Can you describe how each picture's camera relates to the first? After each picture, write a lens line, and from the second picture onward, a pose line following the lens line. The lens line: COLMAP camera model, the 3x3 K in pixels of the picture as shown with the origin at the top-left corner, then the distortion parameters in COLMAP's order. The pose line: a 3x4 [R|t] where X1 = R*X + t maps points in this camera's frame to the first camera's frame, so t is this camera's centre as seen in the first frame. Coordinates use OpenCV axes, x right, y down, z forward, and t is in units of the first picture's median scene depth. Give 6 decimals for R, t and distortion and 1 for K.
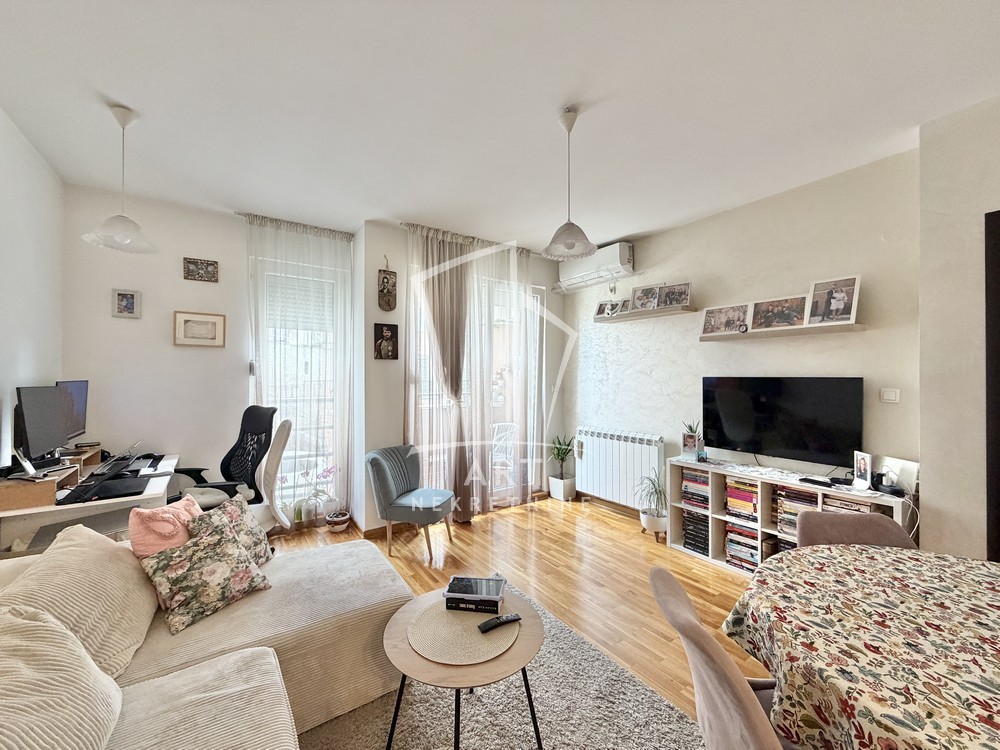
lens RADIAL K [[395.9, 0, 496.0], [0, 395.9, 374.3], [0, 0, 1]] dist [-0.001955, 0.000014]
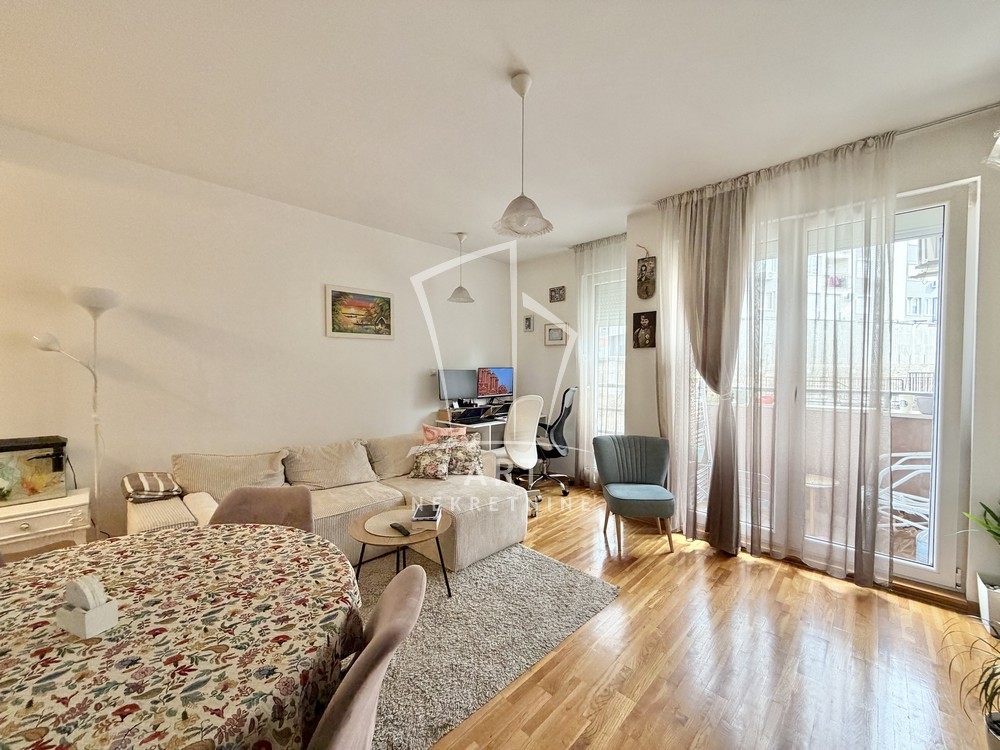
lens RADIAL K [[395.9, 0, 496.0], [0, 395.9, 374.3], [0, 0, 1]] dist [-0.001955, 0.000014]
pose [[0.201358, 0.018363, -0.979346, 0.738276], [0.005140, 0.999791, 0.019803, 0.008531], [0.979504, -0.009021, 0.201222, 0.511283]]
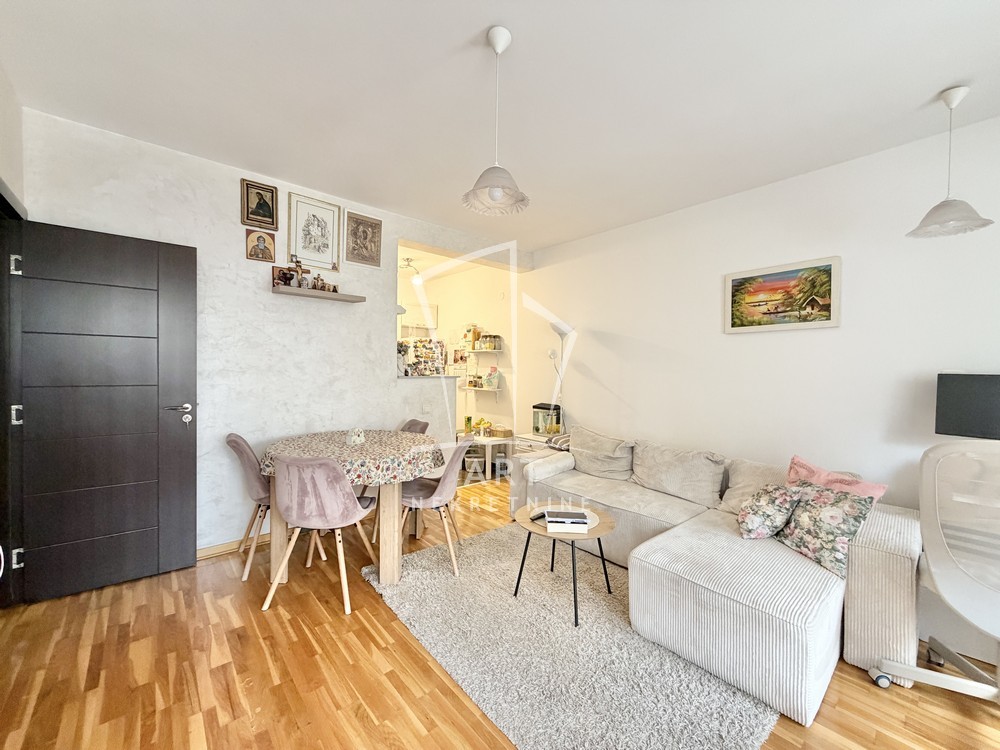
lens RADIAL K [[395.9, 0, 496.0], [0, 395.9, 374.3], [0, 0, 1]] dist [-0.001955, 0.000014]
pose [[-0.992090, -0.003982, -0.125464, 0.201479], [-0.004952, 0.999960, 0.007418, 0.018932], [0.125430, 0.007981, -0.992070, 1.222071]]
